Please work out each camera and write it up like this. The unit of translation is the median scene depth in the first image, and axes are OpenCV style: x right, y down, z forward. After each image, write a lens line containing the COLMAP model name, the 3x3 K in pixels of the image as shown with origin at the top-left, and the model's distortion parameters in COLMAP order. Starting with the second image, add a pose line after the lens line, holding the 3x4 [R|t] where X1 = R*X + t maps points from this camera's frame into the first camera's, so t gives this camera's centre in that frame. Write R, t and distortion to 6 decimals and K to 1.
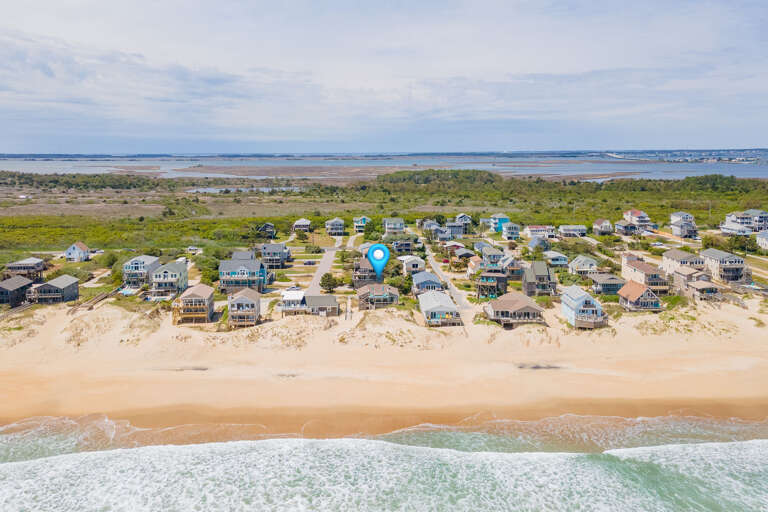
lens RADIAL K [[670.1, 0, 380.6], [0, 670.1, 206.1], [0, 0, 1]] dist [0.030835, 0.012146]
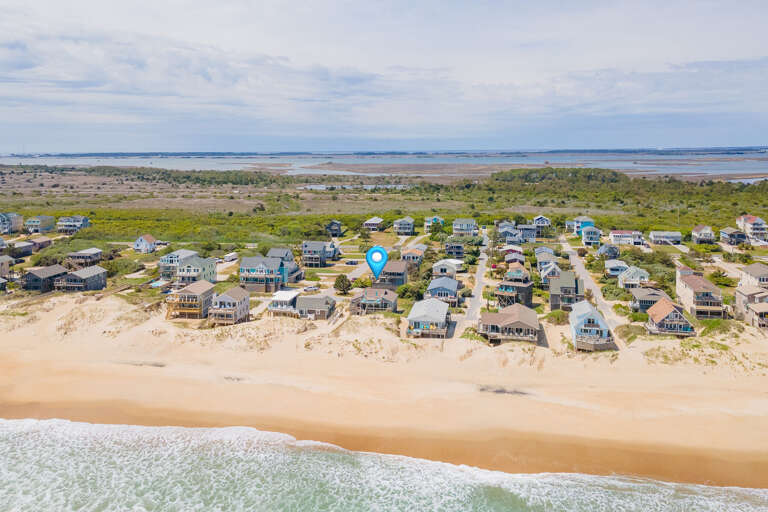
lens RADIAL K [[670.1, 0, 380.6], [0, 670.1, 206.1], [0, 0, 1]] dist [0.030835, 0.012146]
pose [[0.970760, 0.018341, -0.239349, 0.136158], [-0.017392, 0.999830, 0.006079, -0.003827], [0.239419, -0.001739, 0.970915, 0.046441]]
